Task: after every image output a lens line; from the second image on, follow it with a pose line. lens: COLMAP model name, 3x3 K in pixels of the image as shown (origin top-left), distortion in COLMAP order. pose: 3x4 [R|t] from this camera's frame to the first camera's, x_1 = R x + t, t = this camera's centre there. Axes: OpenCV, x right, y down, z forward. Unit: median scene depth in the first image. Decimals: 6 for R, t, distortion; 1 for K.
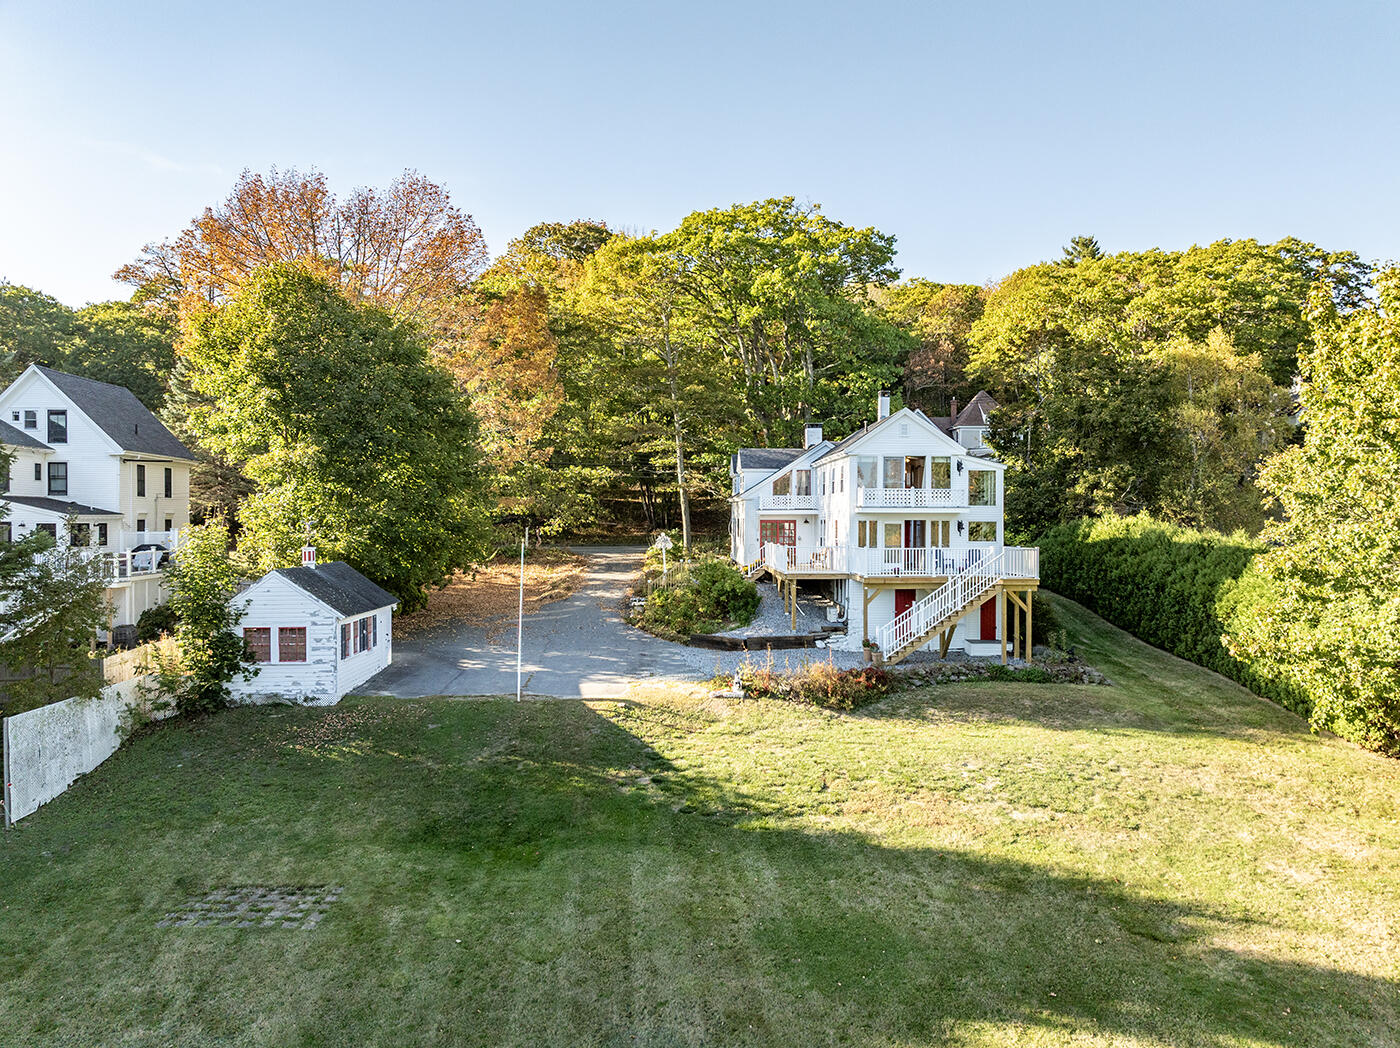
lens RADIAL K [[993.9, 0, 664.3], [0, 993.9, 509.9], [0, 0, 1]] dist [-0.025178, 0.012111]
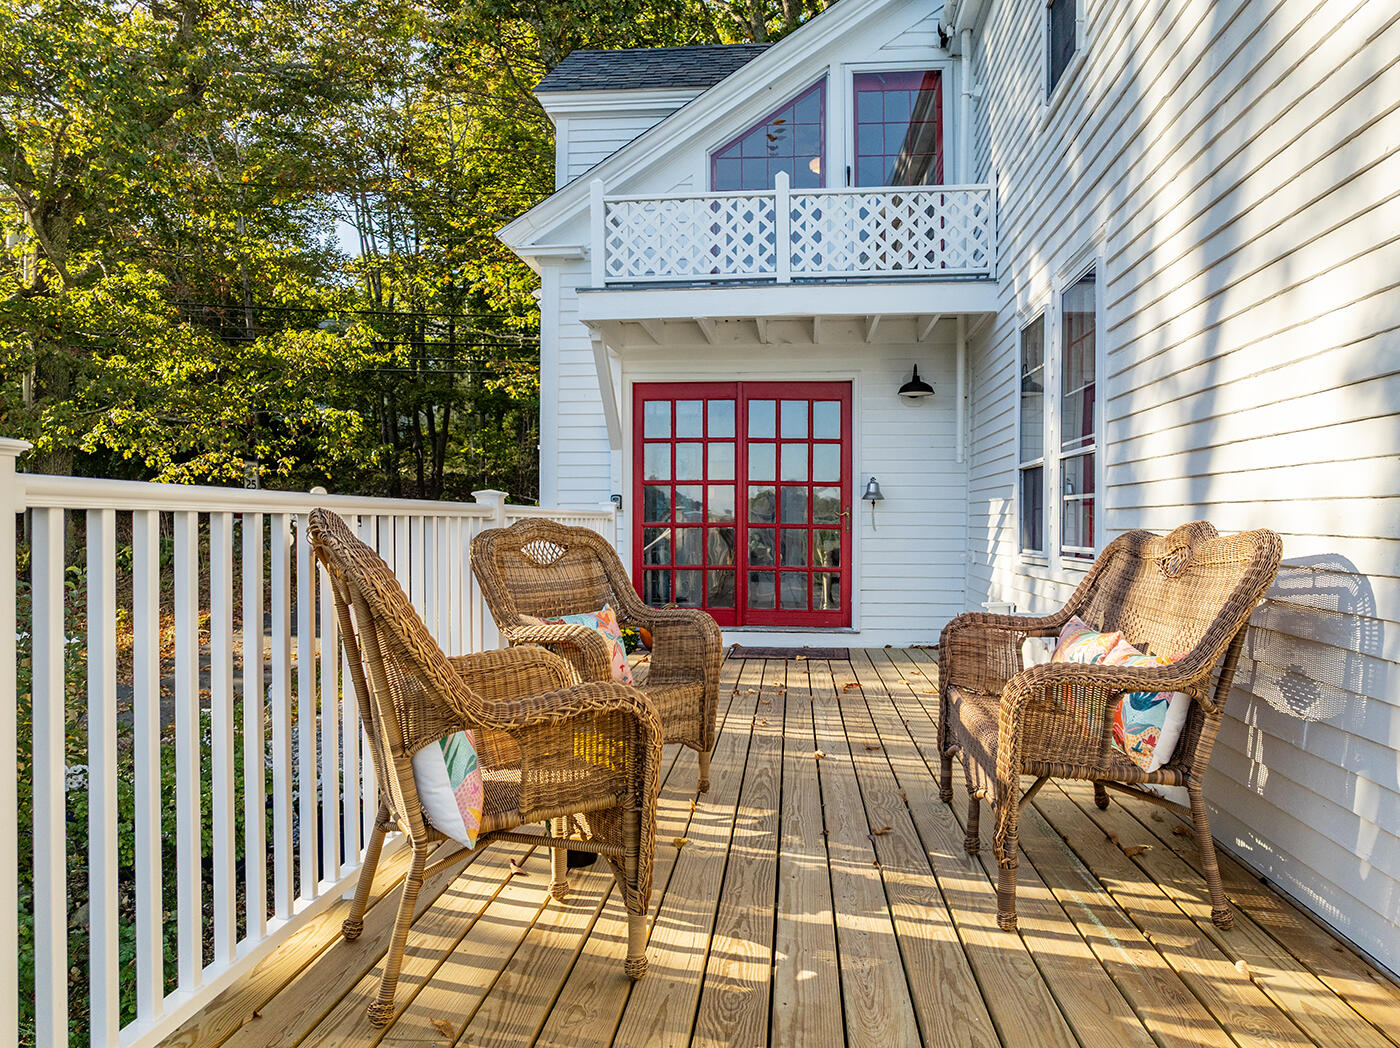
lens RADIAL K [[993.9, 0, 694.6], [0, 993.9, 519.6], [0, 0, 1]] dist [-0.025178, 0.012111]
pose [[0.994133, -0.004894, -0.108057, 0.153738], [0.005216, 0.999983, 0.002690, 0.039313], [0.108042, -0.003238, 0.994141, 1.029584]]
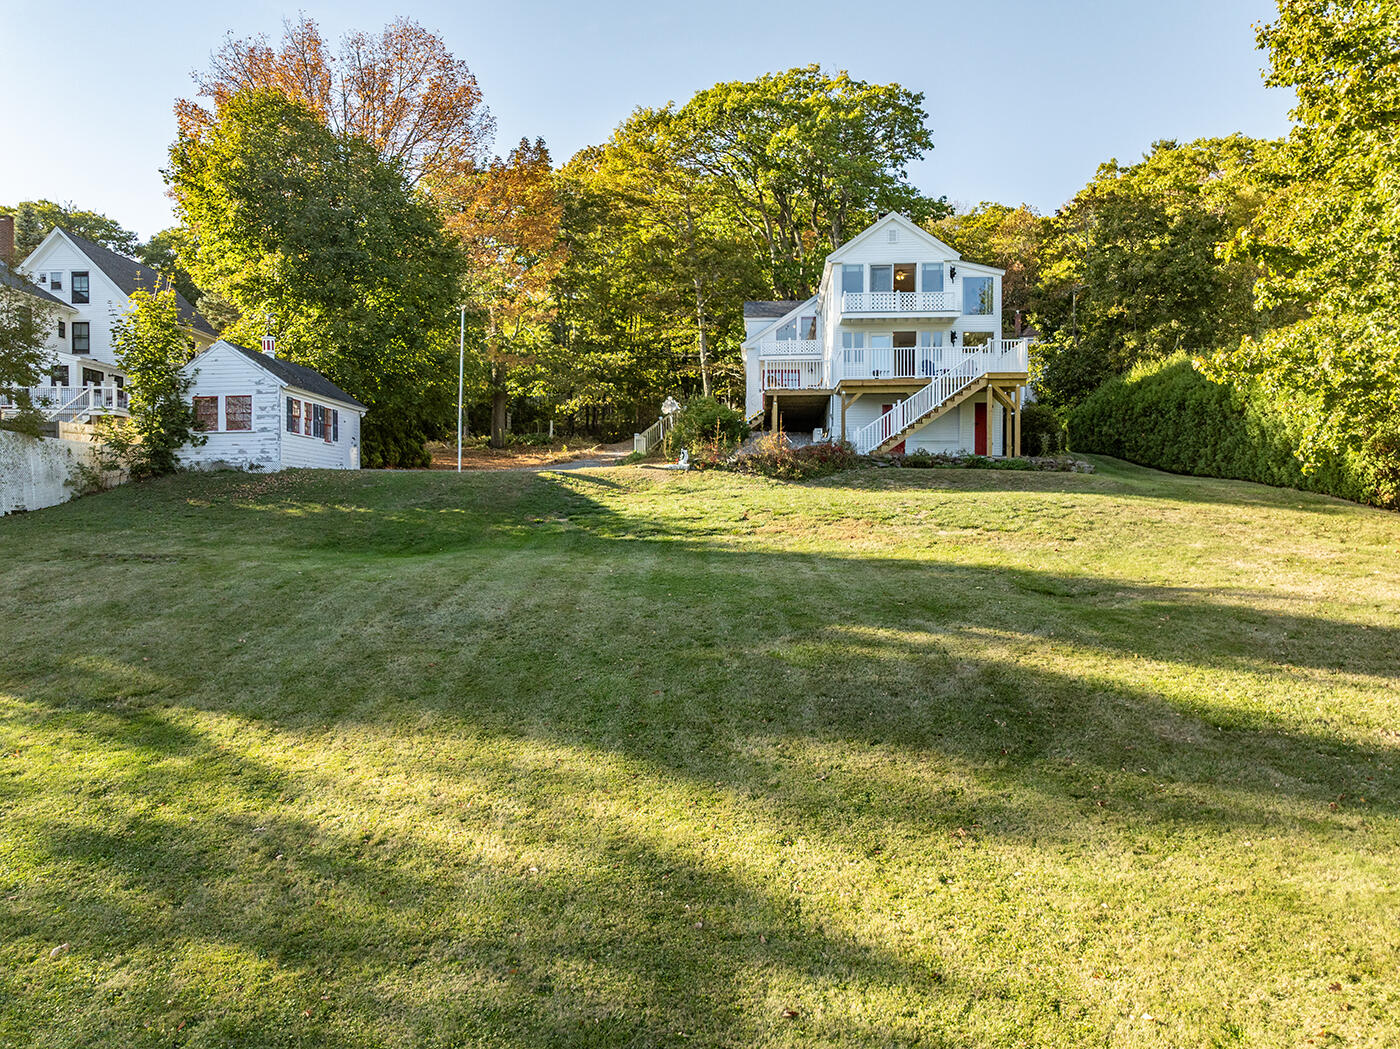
lens RADIAL K [[993.9, 0, 647.4], [0, 993.9, 538.3], [0, 0, 1]] dist [-0.025178, 0.012111]
pose [[0.993374, 0.001397, -0.114919, 0.118613], [0.001872, 0.999597, 0.028336, 0.179565], [0.114912, -0.028364, 0.992971, 0.031161]]
